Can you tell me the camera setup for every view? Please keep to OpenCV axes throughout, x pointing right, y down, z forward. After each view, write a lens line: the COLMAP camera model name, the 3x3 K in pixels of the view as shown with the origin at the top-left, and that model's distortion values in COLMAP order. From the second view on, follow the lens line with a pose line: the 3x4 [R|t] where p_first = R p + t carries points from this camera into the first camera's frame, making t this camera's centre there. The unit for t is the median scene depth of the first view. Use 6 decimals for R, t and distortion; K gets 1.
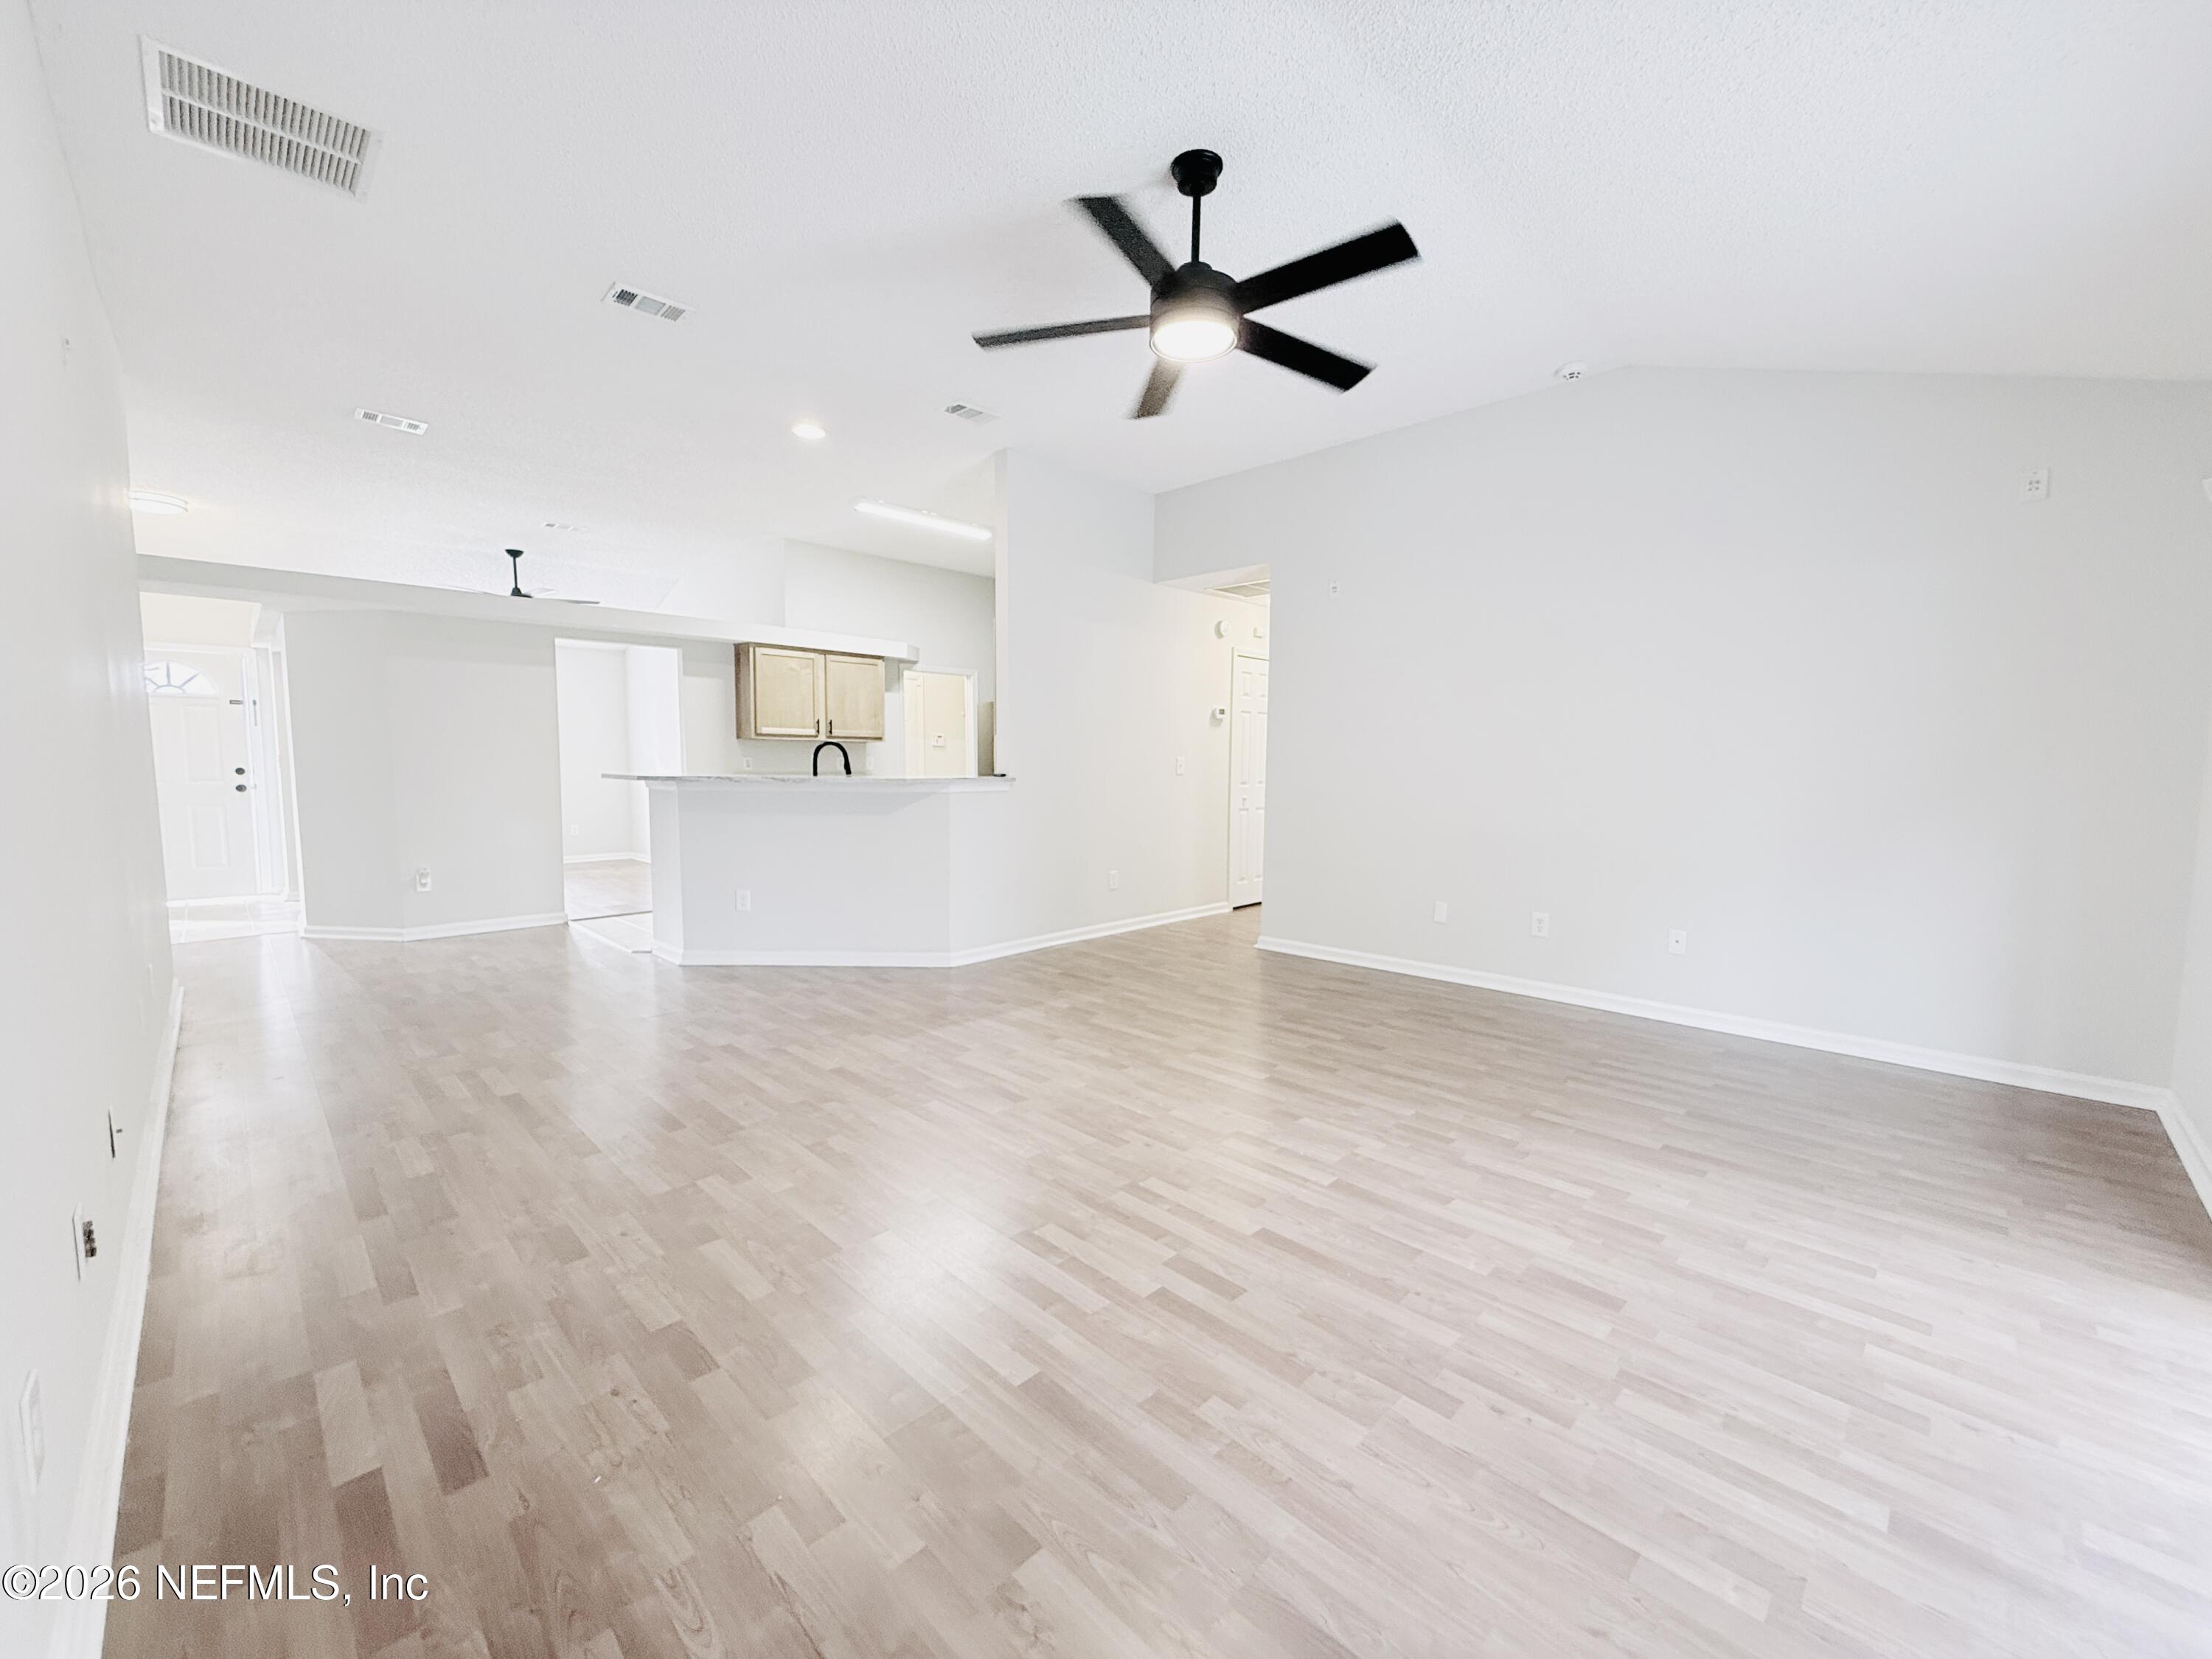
lens RADIAL K [[879.7, 0, 1091.0], [0, 879.7, 830.1], [0, 0, 1]] dist [0.000761, 0.000006]
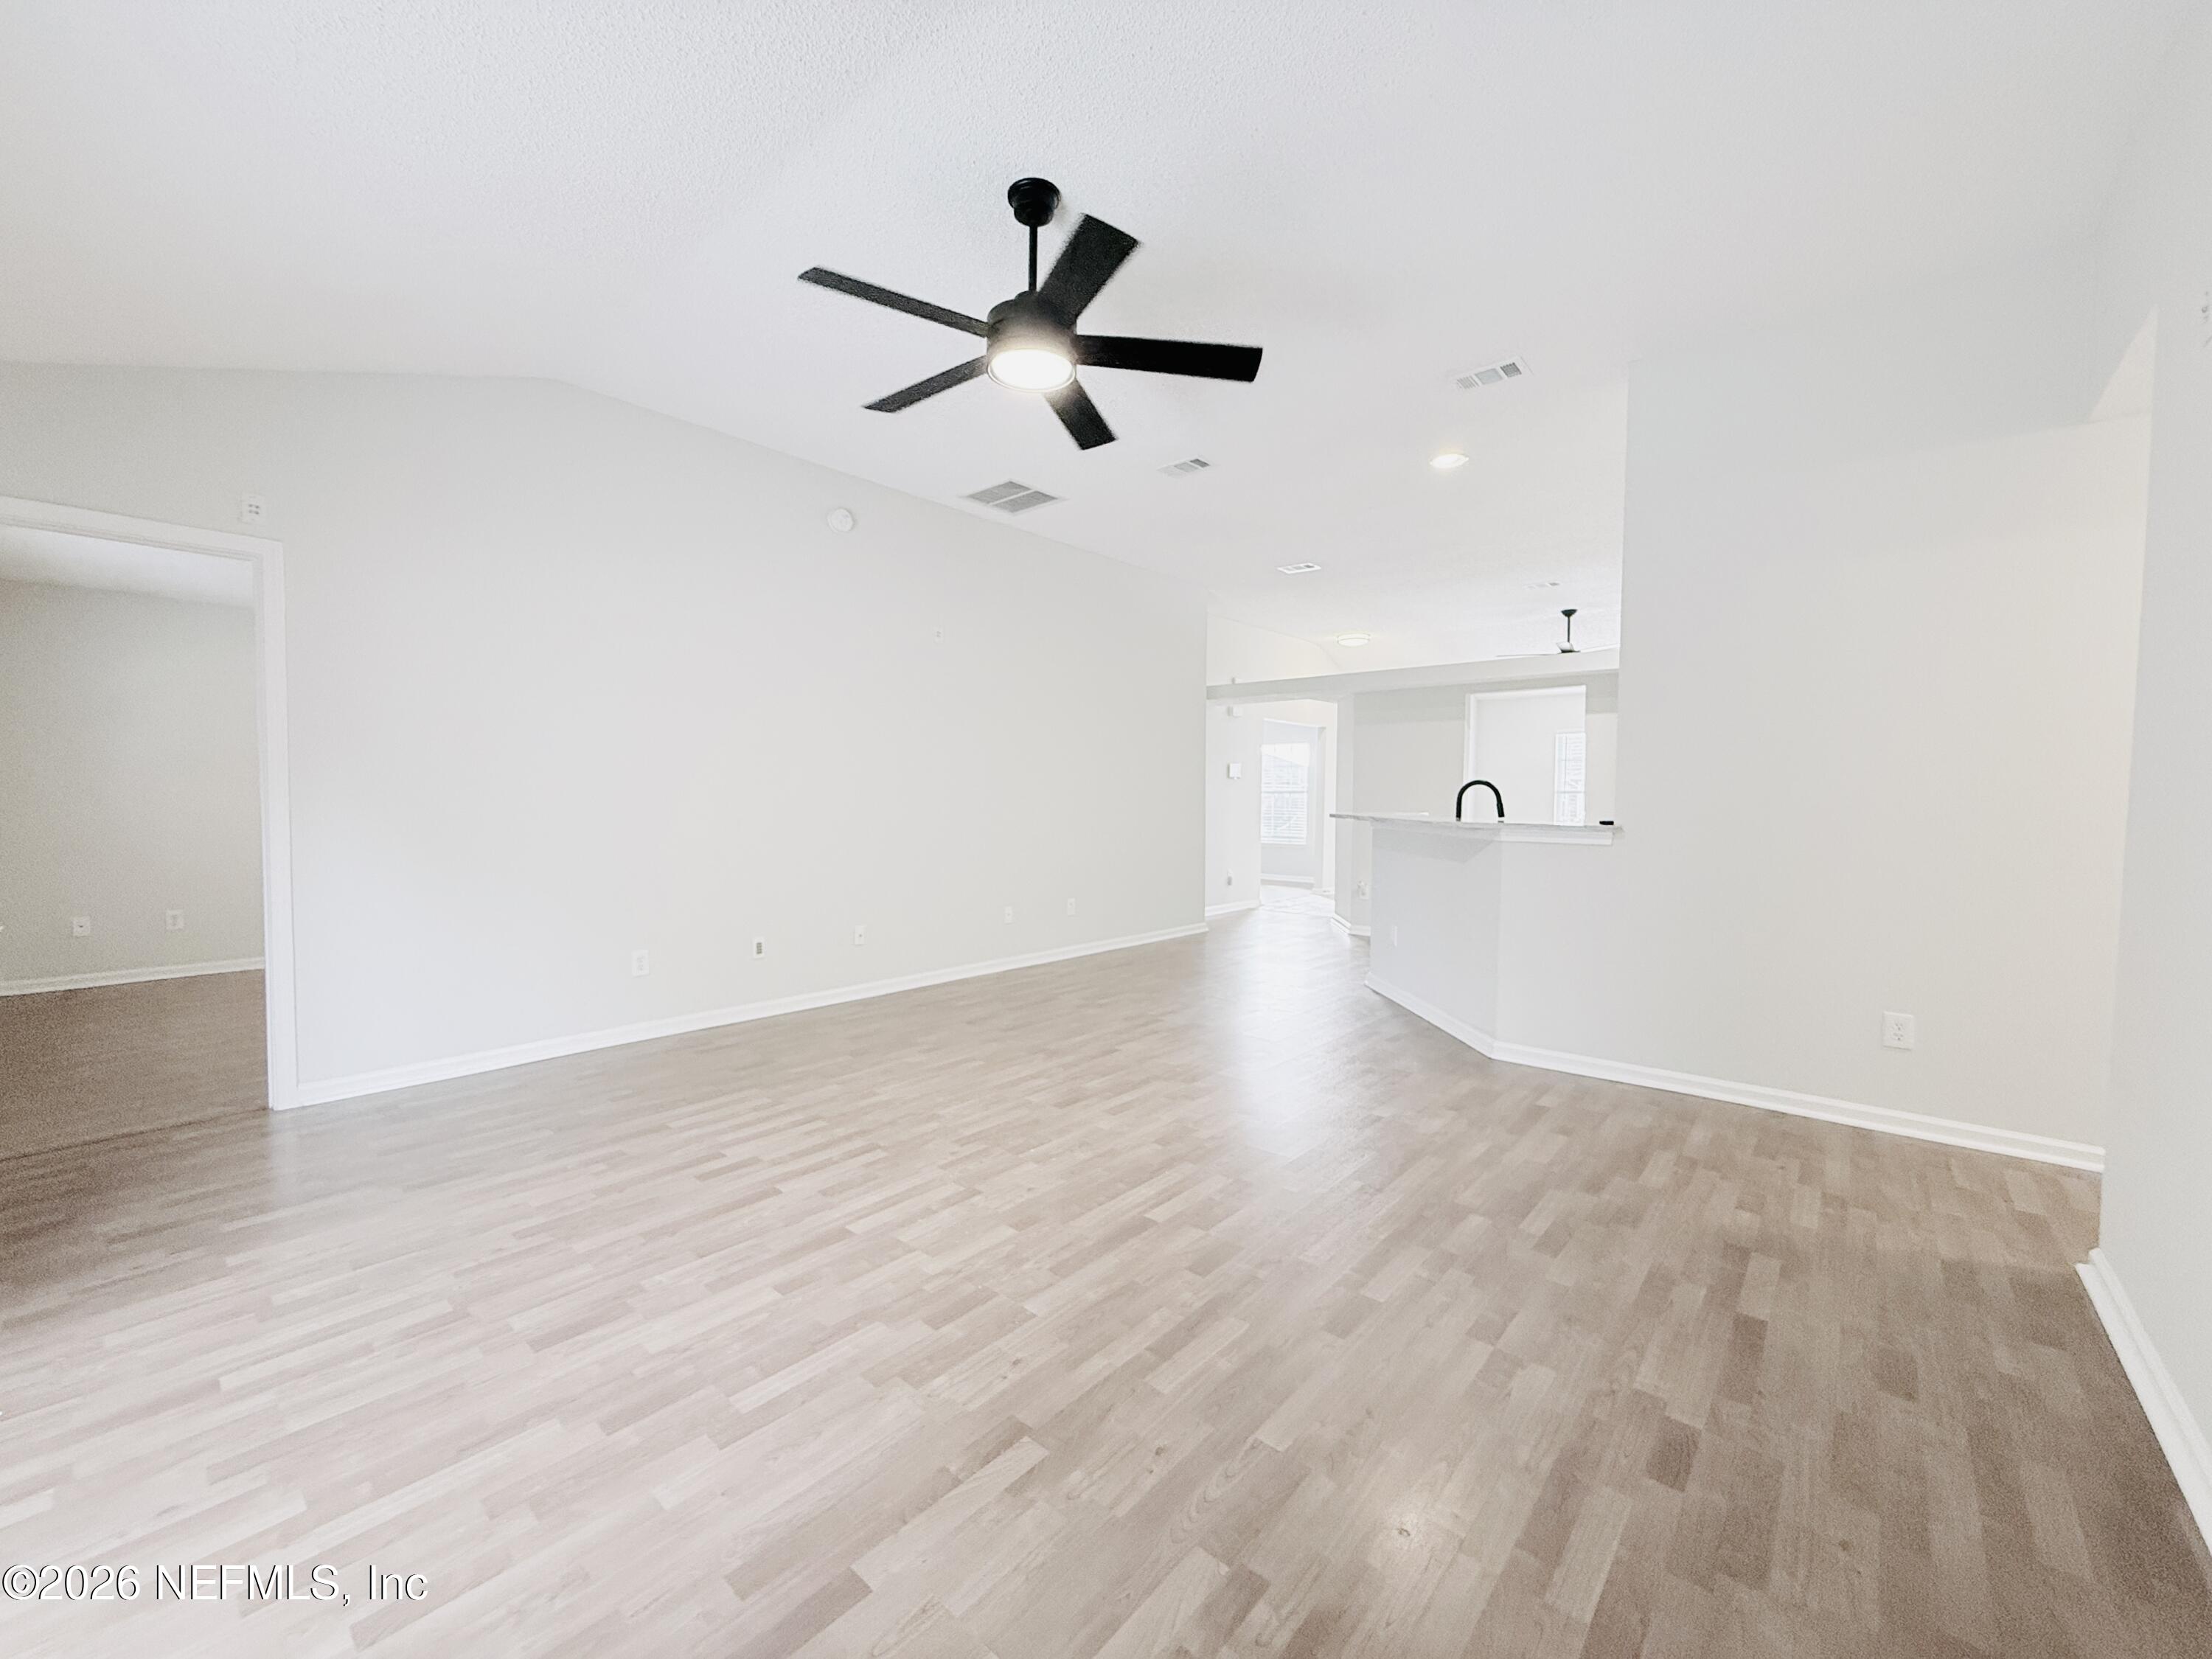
lens RADIAL K [[879.7, 0, 1111.6], [0, 879.7, 837.2], [0, 0, 1]] dist [0.000761, 0.000006]
pose [[0.078371, 0.042714, -0.996009, 1.056369], [-0.084999, 0.995730, 0.036014, -0.077769], [0.993294, 0.081837, 0.081667, 0.994041]]
